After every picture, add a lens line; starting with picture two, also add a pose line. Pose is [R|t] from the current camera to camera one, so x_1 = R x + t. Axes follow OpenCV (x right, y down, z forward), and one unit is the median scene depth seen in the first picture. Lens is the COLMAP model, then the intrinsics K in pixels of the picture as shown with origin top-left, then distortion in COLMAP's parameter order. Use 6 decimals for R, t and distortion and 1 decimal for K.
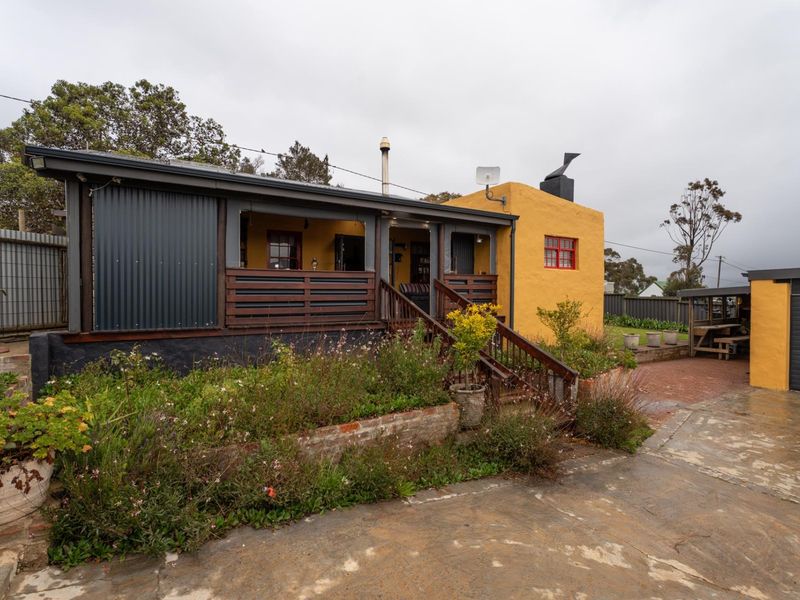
lens RADIAL K [[403.2, 0, 397.6], [0, 403.2, 300.9], [0, 0, 1]] dist [0.005753, 0.000229]
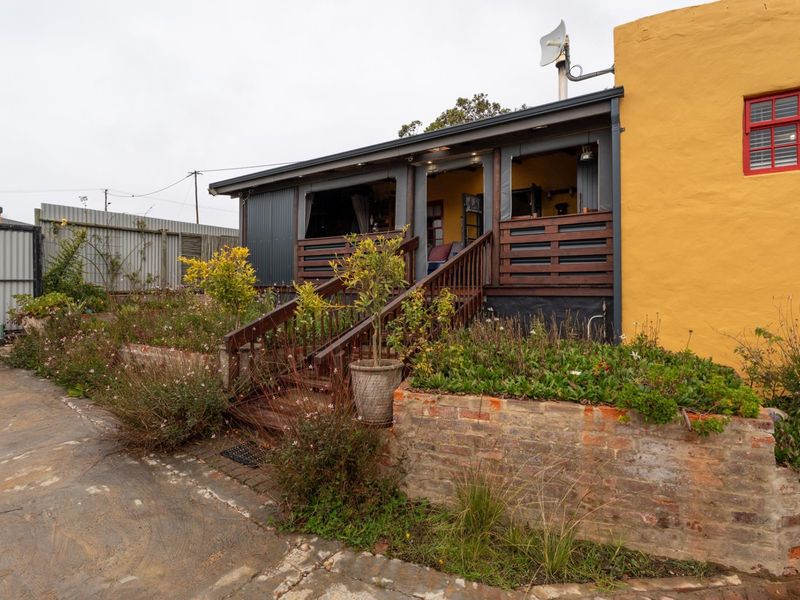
lens RADIAL K [[407.4, 0, 397.5], [0, 407.4, 281.5], [0, 0, 1]] dist [0.005503, -0.000042]
pose [[0.429568, -0.008734, -0.902992, 0.742730], [-0.020959, 0.999587, -0.019639, 0.057658], [0.902791, 0.027362, 0.429208, 0.617791]]
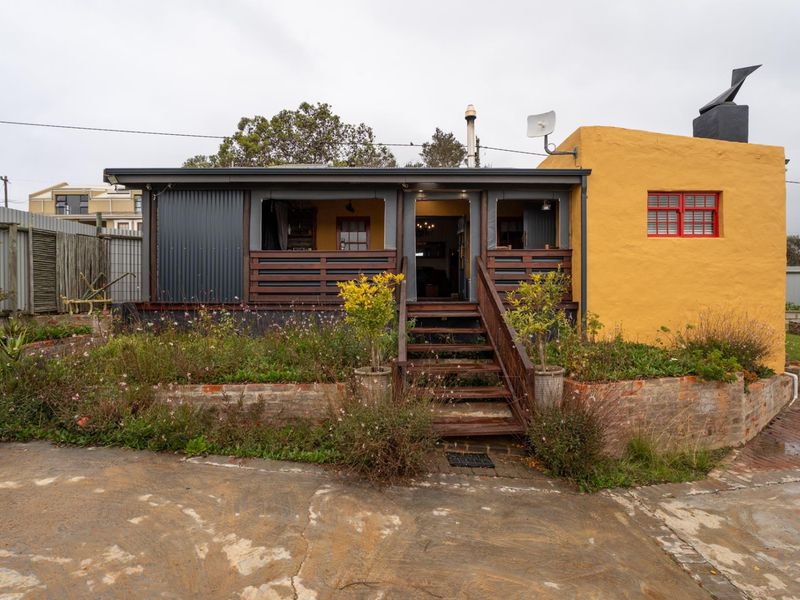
lens RADIAL K [[427.1, 0, 395.3], [0, 427.1, 289.2], [0, 0, 1]] dist [-0.005891, 0.000216]
pose [[0.859085, -0.001590, -0.511831, 0.457951], [-0.009014, 0.999793, -0.018235, 0.037548], [0.511754, 0.020279, 0.858893, 0.150200]]
